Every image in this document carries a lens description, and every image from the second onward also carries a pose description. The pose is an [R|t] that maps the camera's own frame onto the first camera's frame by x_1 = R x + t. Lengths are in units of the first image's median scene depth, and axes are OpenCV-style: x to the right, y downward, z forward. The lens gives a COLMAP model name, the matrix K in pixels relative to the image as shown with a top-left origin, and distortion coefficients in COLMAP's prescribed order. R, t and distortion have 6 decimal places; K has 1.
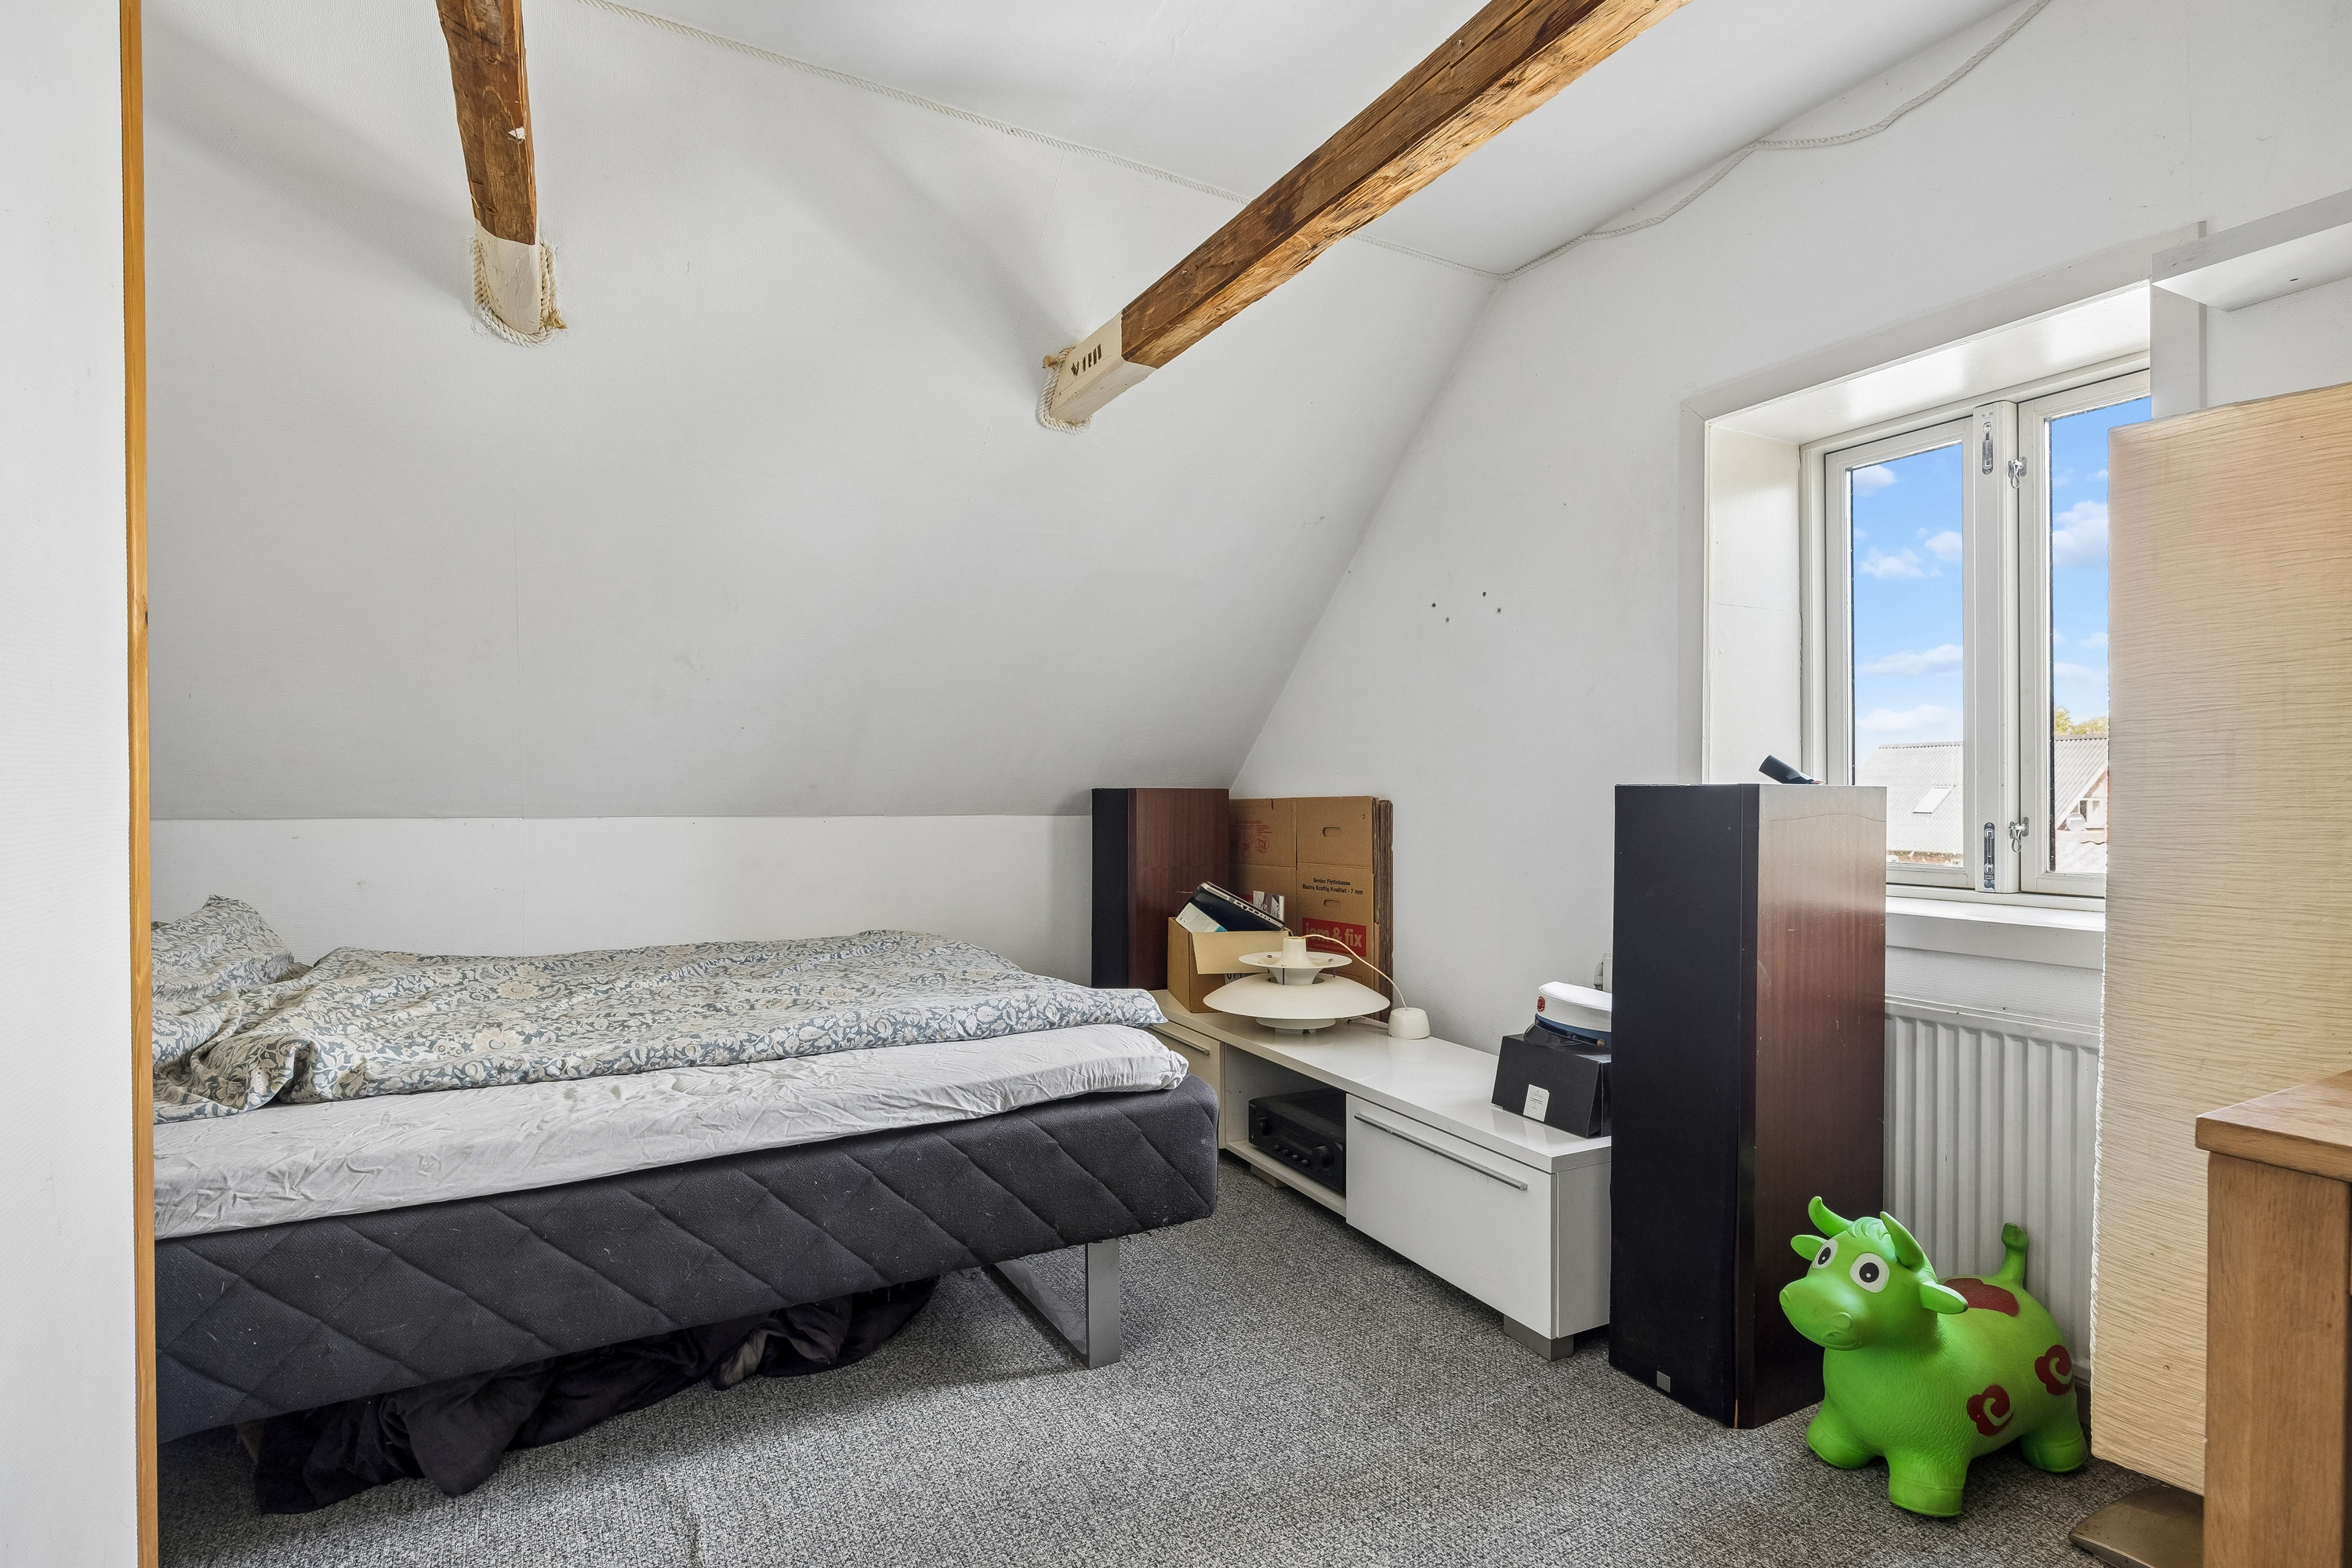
lens RADIAL K [[1130.2, 0, 1176.0], [0, 1130.2, 792.7], [0, 0, 1]] dist [-0.010464, 0.001697]
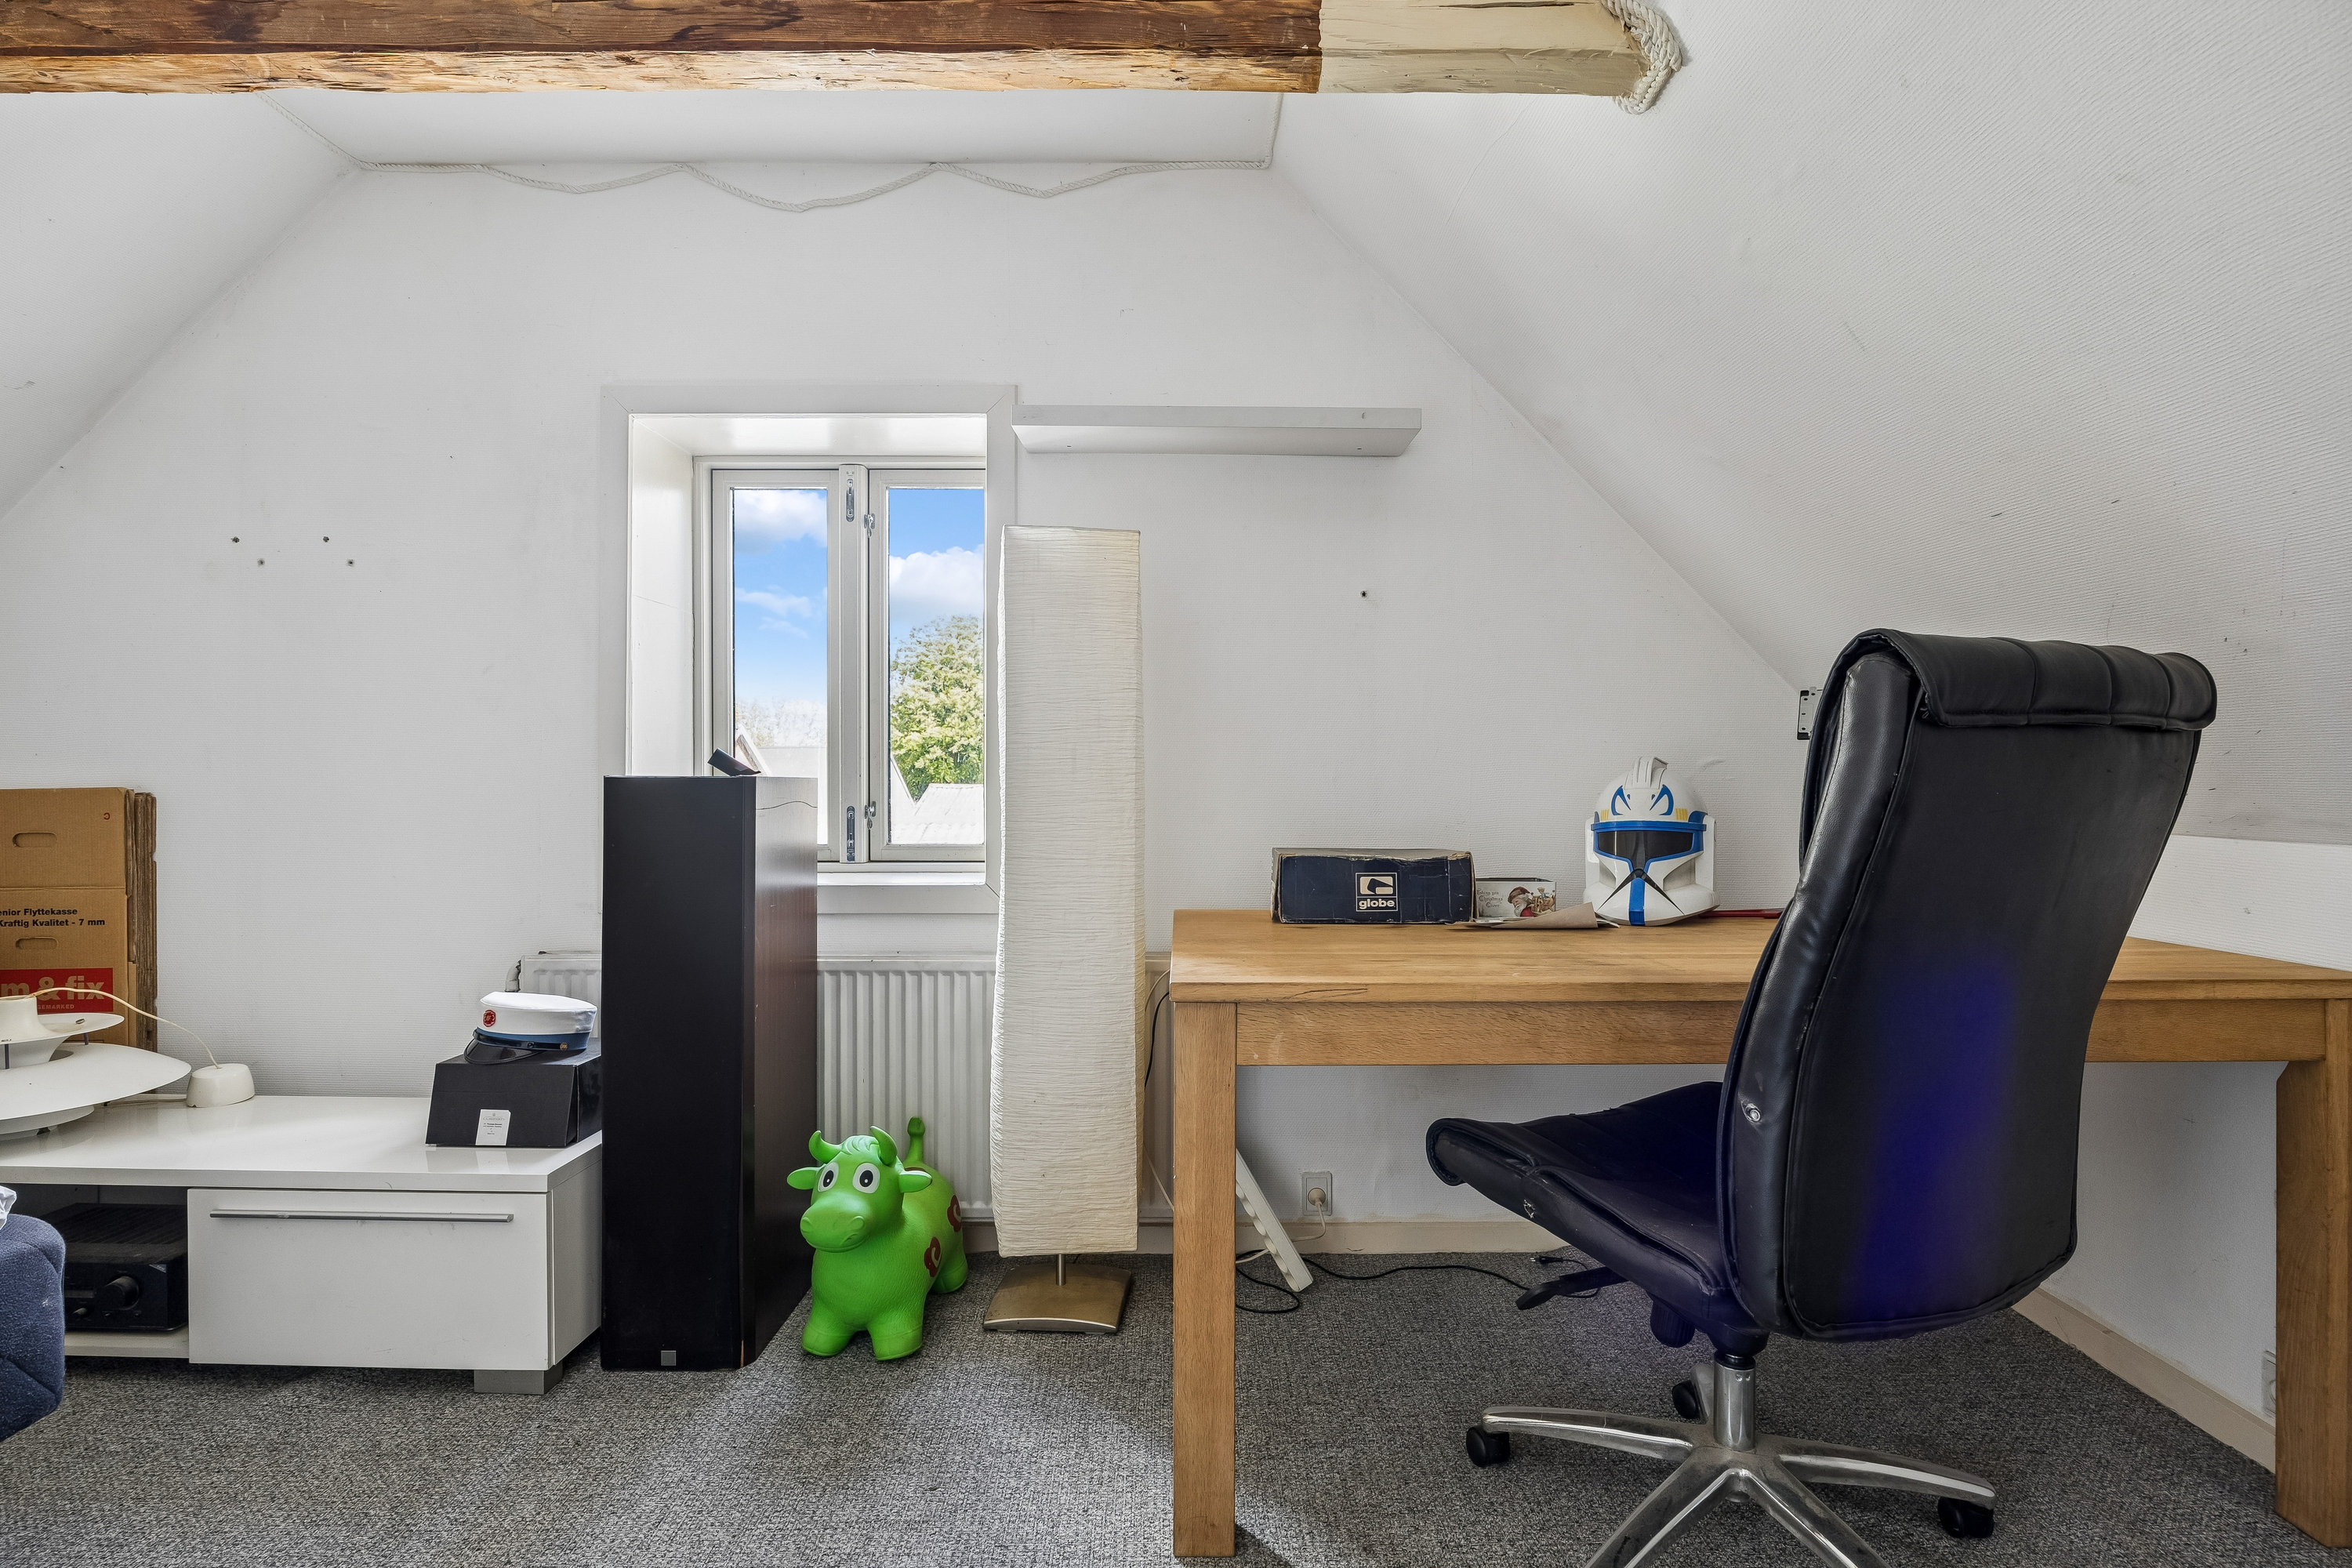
lens RADIAL K [[1207.2, 0, 1178.6], [0, 1207.2, 778.1], [0, 0, 1]] dist [-0.003954, 0.000605]
pose [[0.481507, -0.002260, 0.876439, -0.292081], [0.000453, 0.999997, 0.002330, -0.007853], [-0.876442, -0.000725, 0.481507, 0.059653]]
